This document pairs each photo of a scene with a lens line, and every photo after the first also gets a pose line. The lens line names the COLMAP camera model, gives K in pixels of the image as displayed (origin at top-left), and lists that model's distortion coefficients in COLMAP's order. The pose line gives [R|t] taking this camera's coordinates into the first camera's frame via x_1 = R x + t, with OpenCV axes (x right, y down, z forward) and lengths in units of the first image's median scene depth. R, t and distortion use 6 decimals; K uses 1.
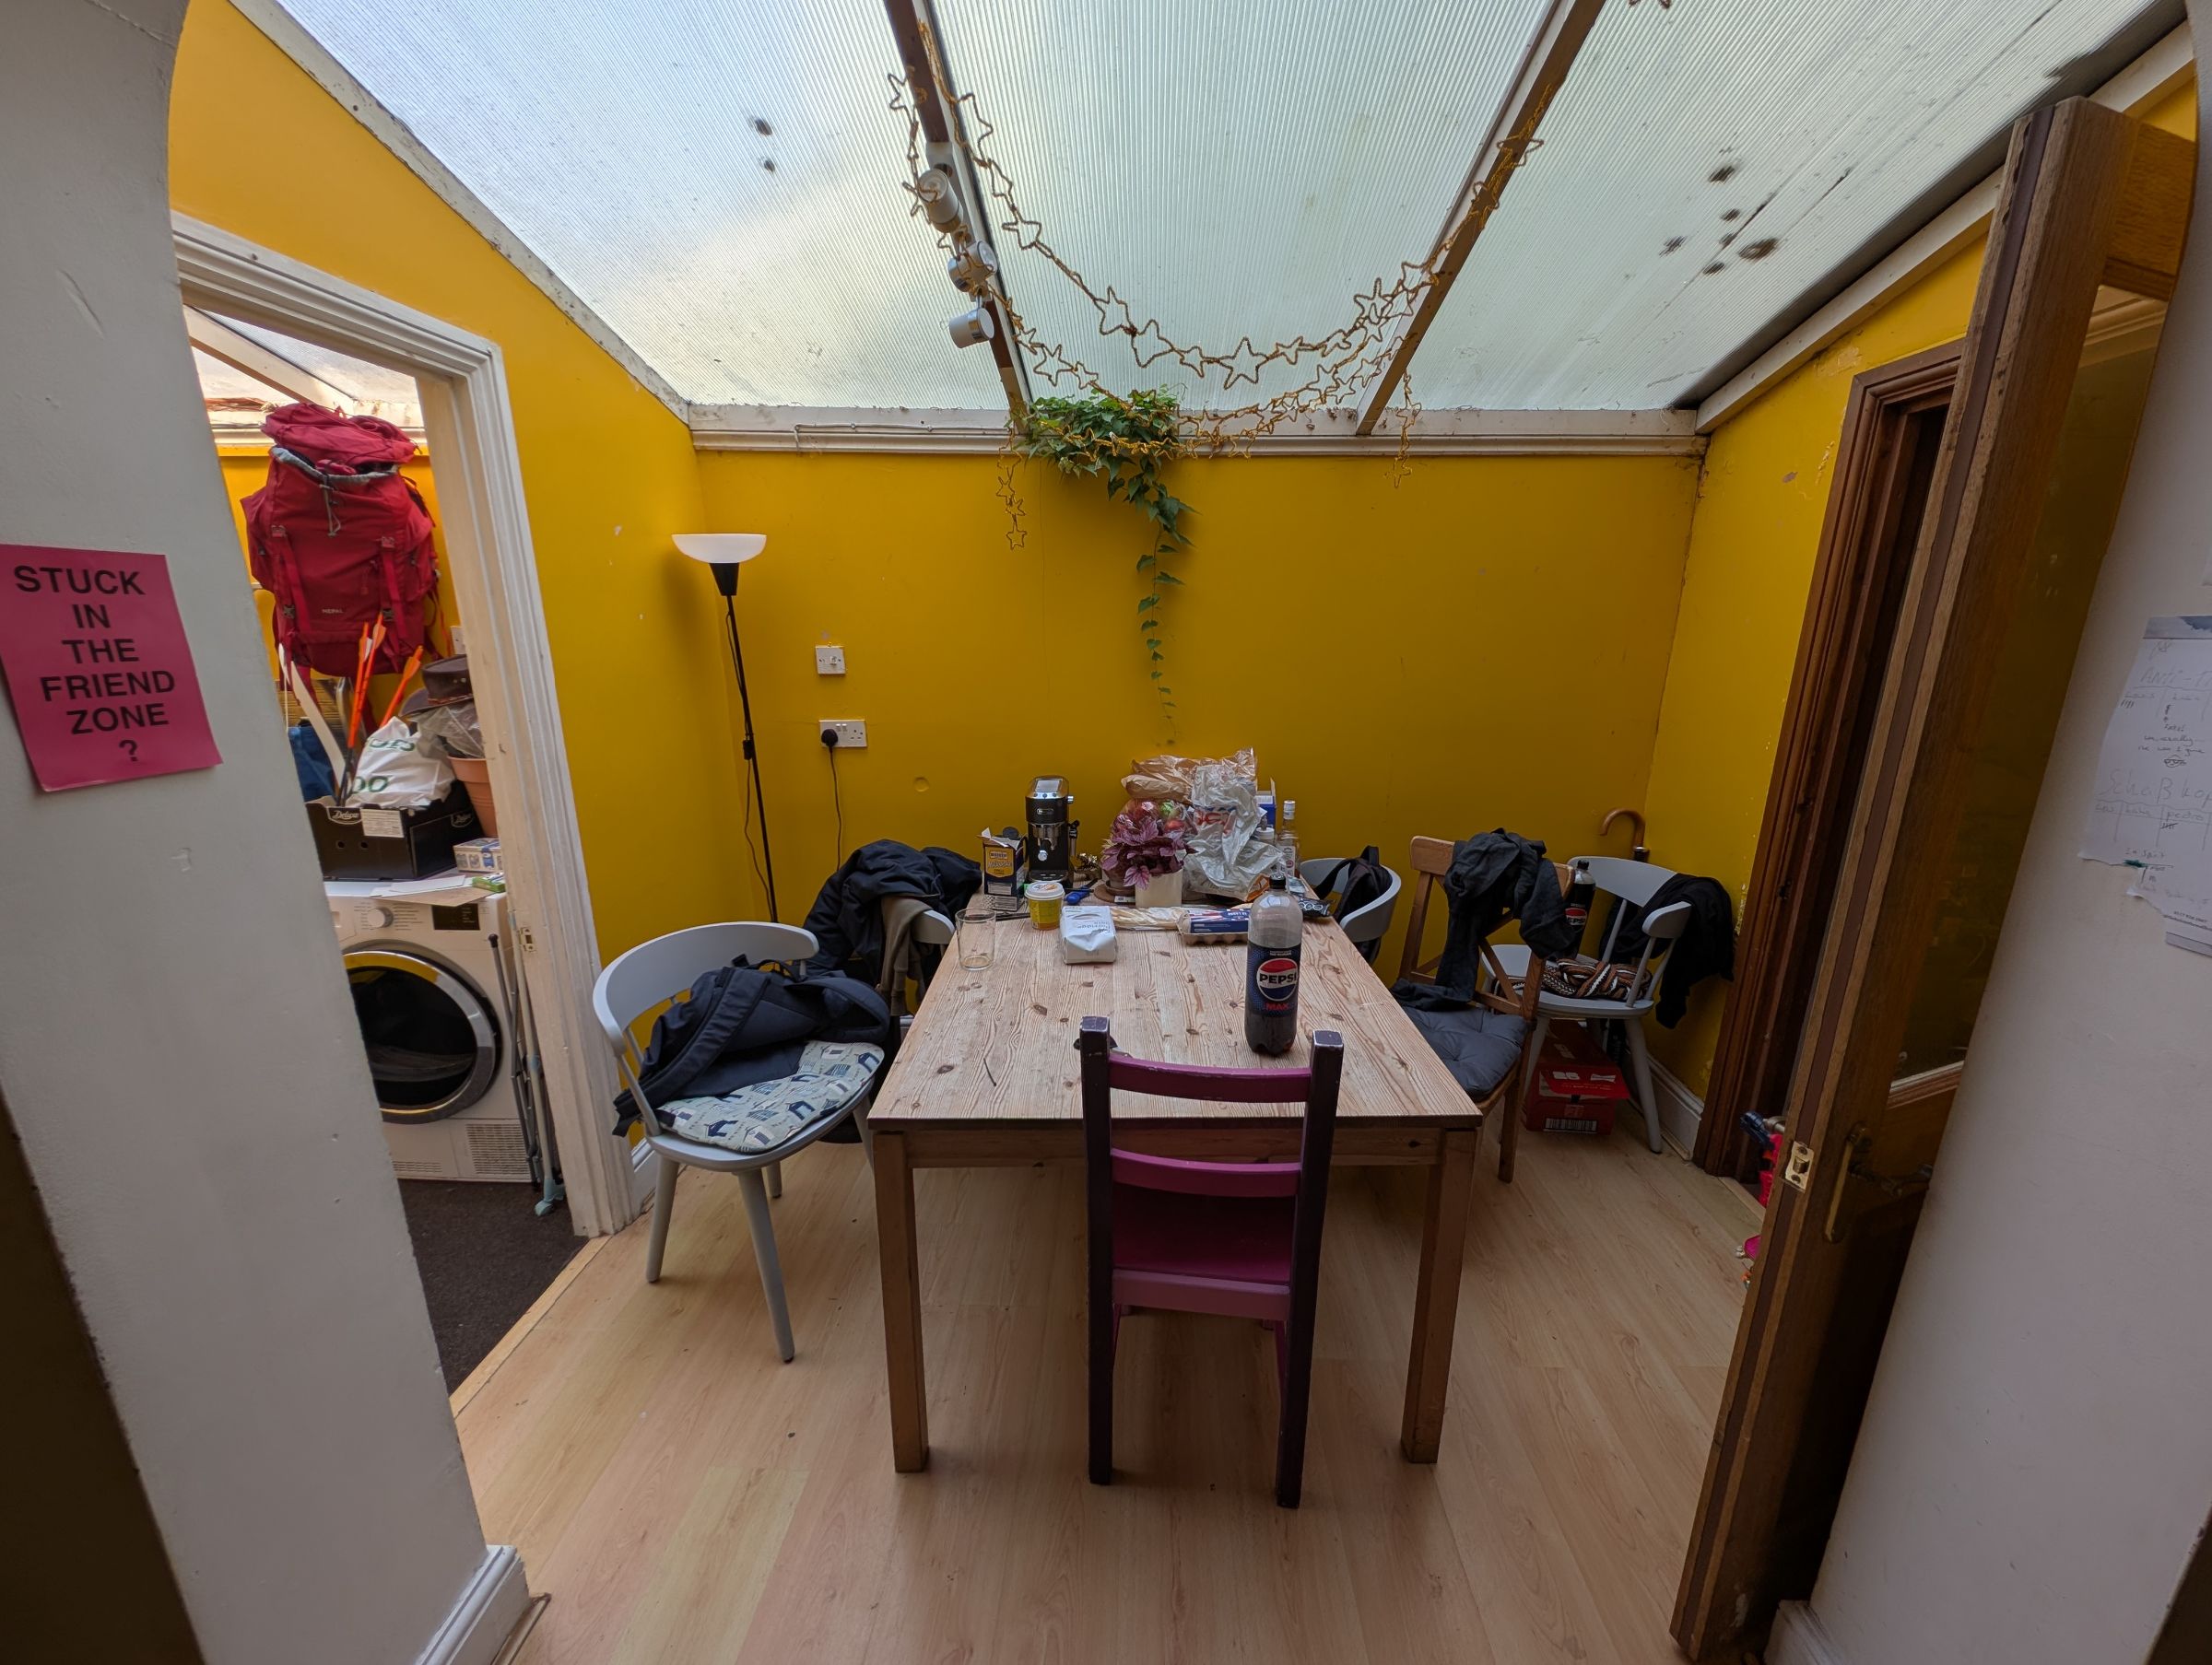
lens RADIAL K [[829.4, 0, 1095.9], [0, 829.4, 833.6], [0, 0, 1]] dist [-0.002135, -0.000304]
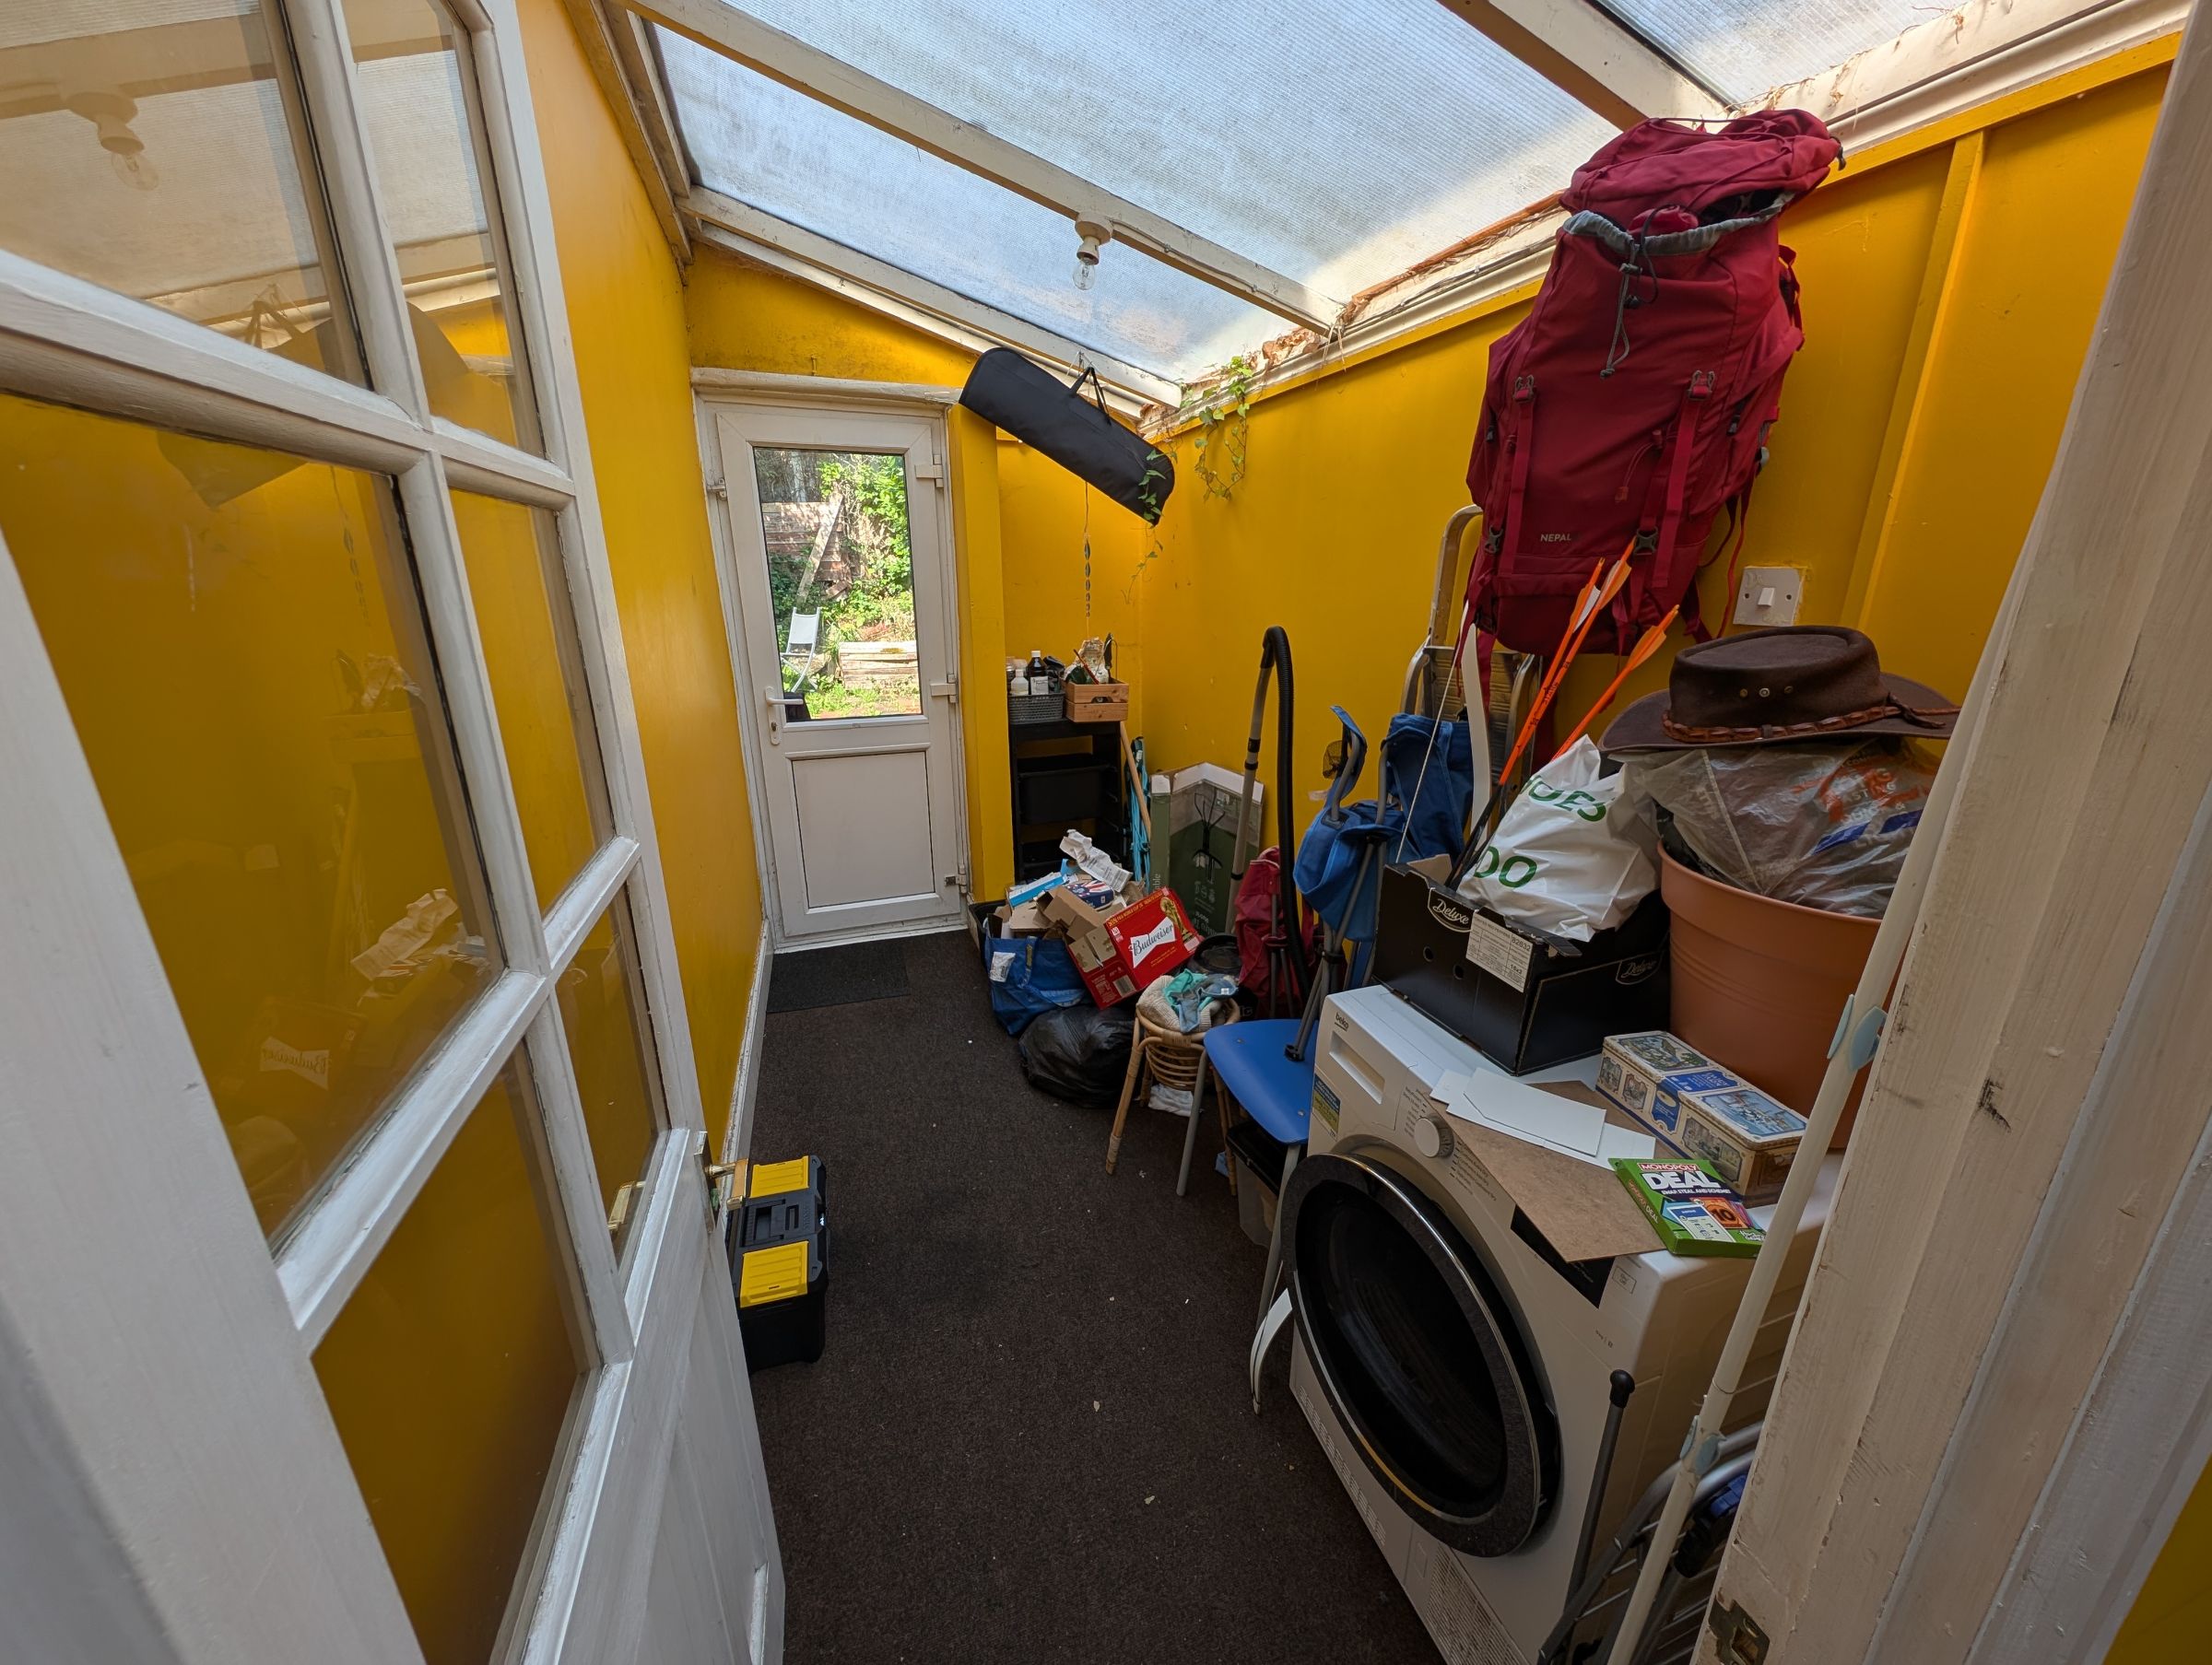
lens RADIAL K [[829.4, 0, 1121.5], [0, 829.4, 824.6], [0, 0, 1]] dist [-0.002135, -0.000304]
pose [[0.371905, 0.269712, -0.888224, -0.491803], [-0.237705, 0.952626, 0.189739, -0.123162], [0.897320, 0.140571, 0.418398, 0.540570]]
